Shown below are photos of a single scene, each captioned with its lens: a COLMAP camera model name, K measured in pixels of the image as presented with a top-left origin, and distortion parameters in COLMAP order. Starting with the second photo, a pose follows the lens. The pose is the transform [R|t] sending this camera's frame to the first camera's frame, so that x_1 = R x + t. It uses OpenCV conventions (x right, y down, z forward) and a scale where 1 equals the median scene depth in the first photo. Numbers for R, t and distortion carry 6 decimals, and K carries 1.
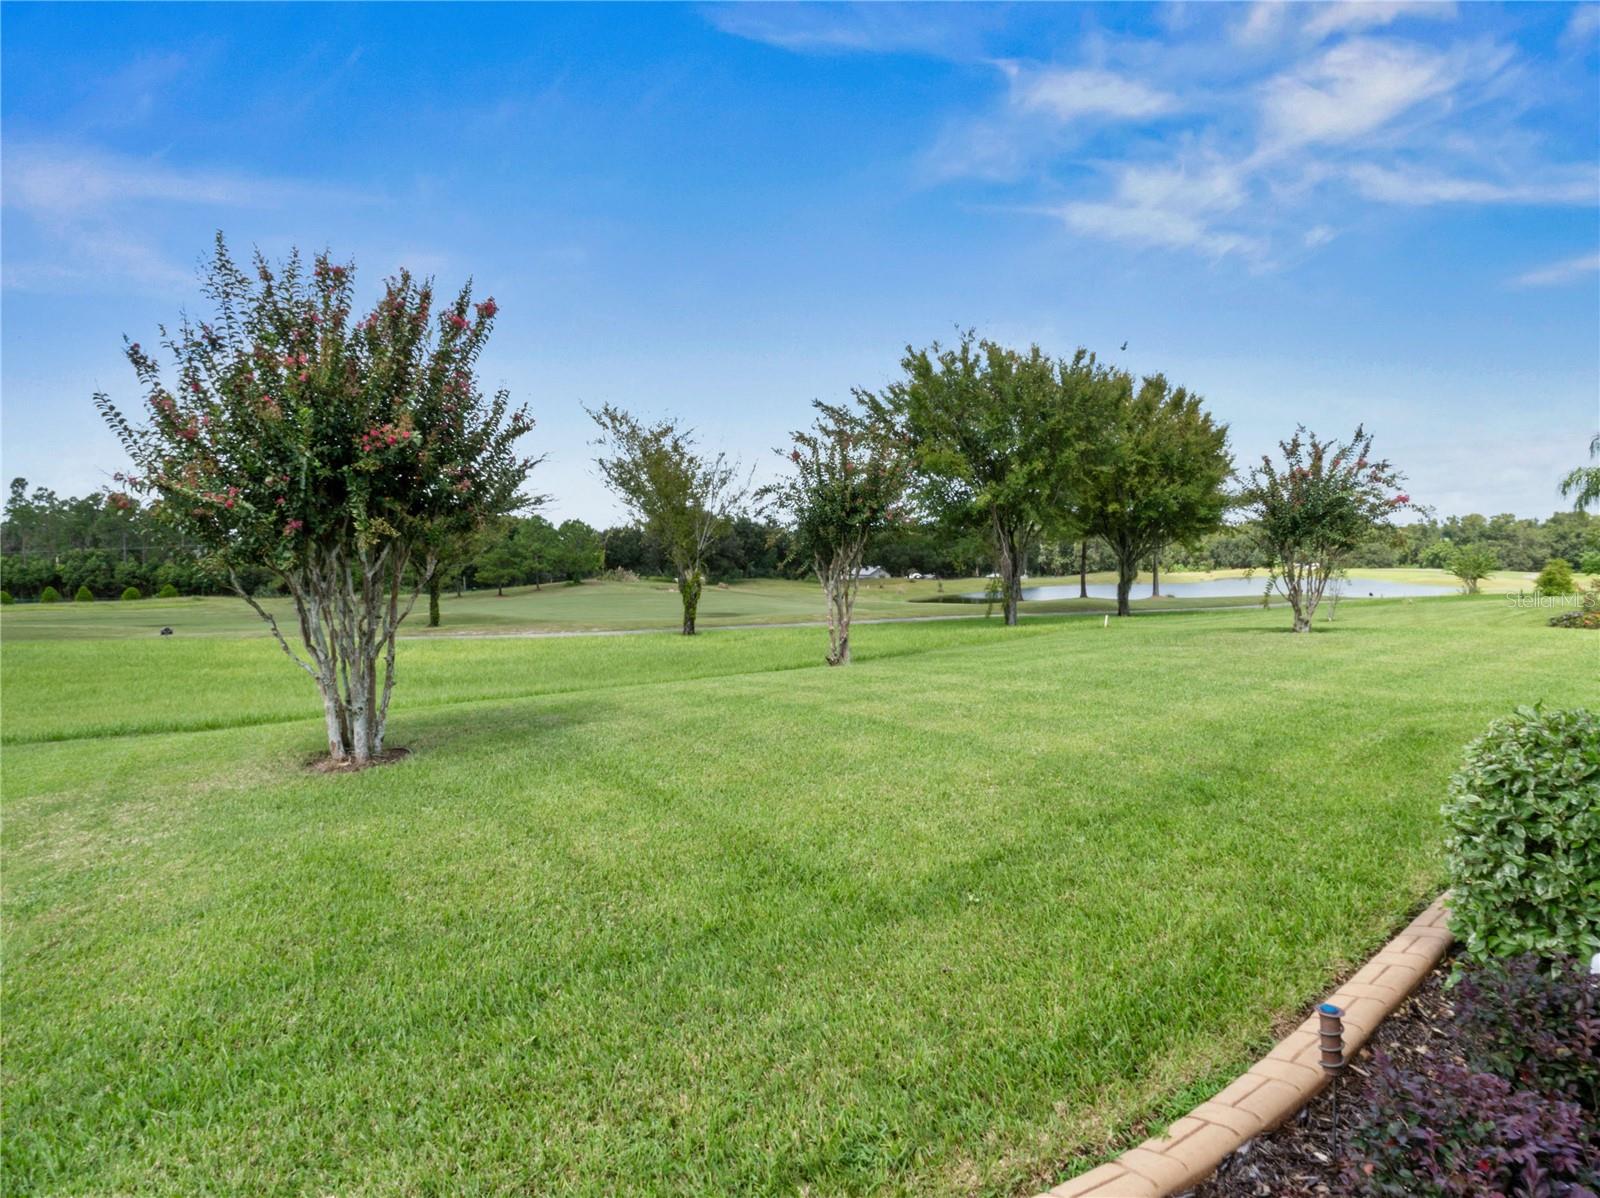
lens RADIAL K [[766.5, 0, 825.6], [0, 766.5, 559.9], [0, 0, 1]] dist [0.003193, 0.000585]
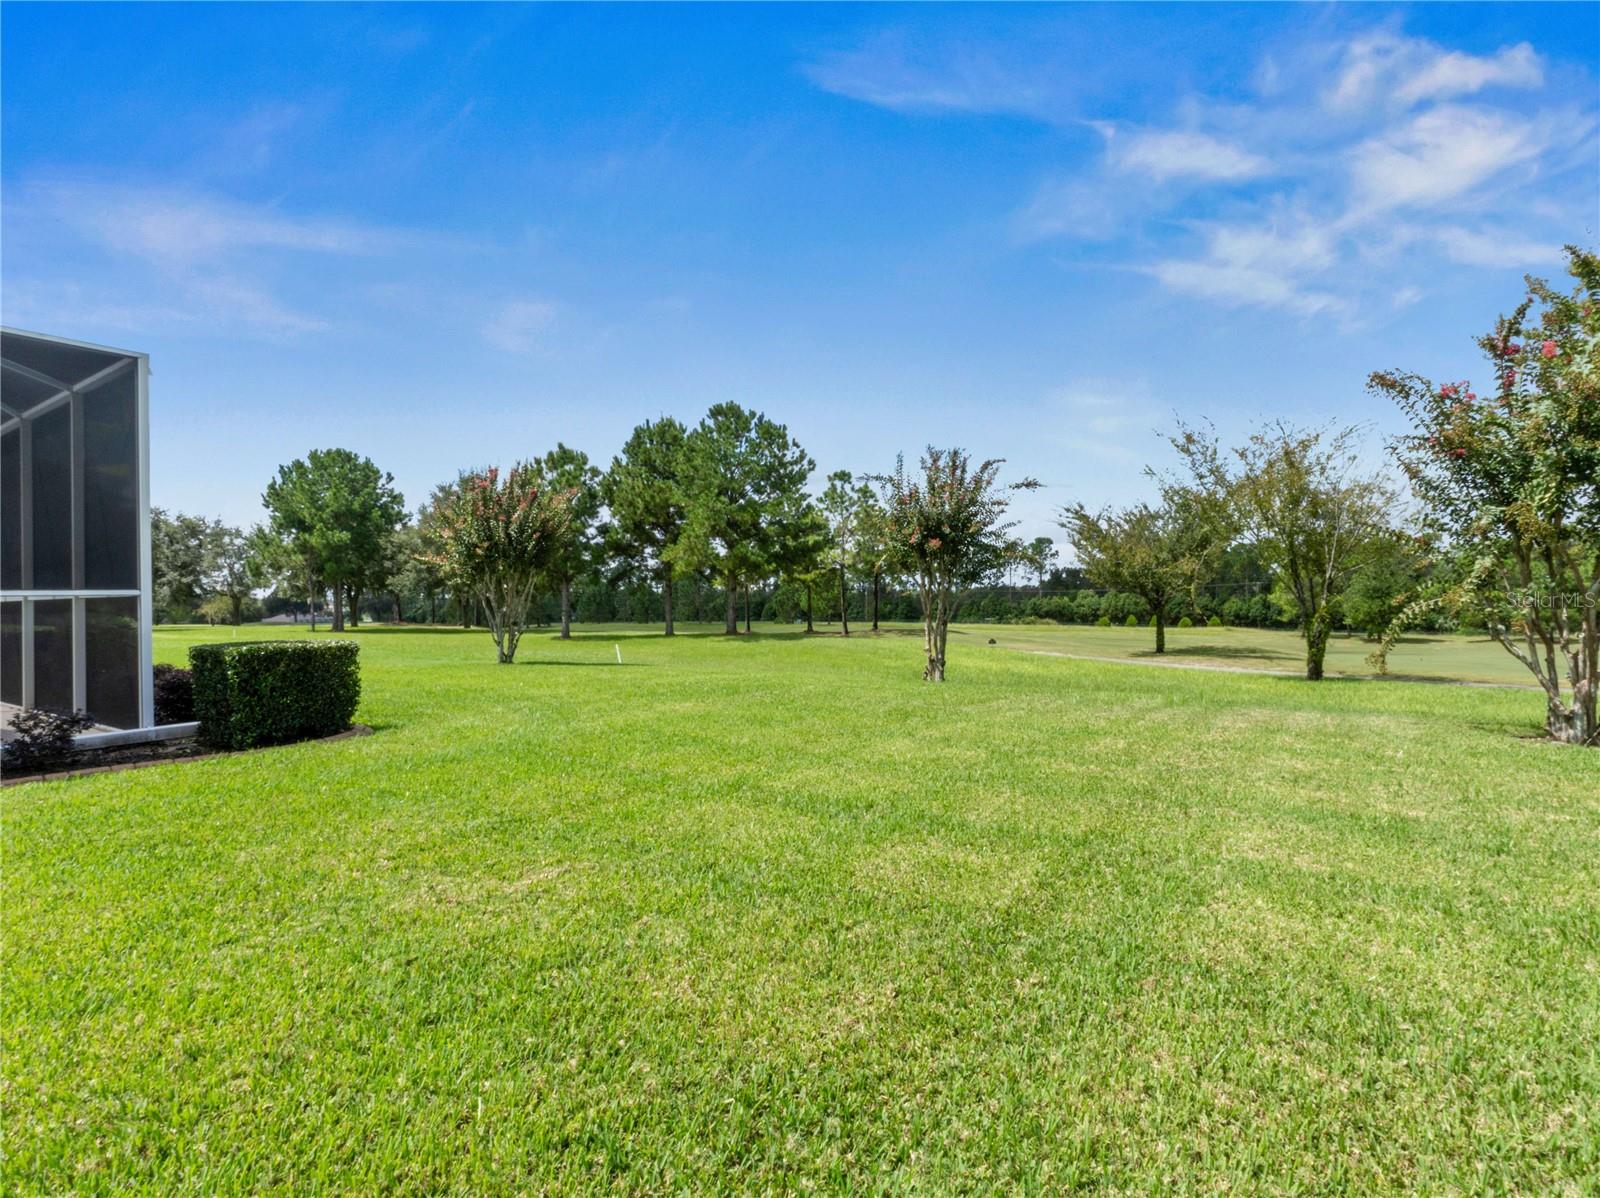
lens RADIAL K [[766.5, 0, 804.5], [0, 766.5, 600.4], [0, 0, 1]] dist [0.003193, 0.000585]
pose [[0.999907, 0.013632, 0.000387, -0.156024], [-0.013629, 0.999878, -0.007582, 0.002511], [-0.000491, 0.007576, 0.999971, -0.022556]]
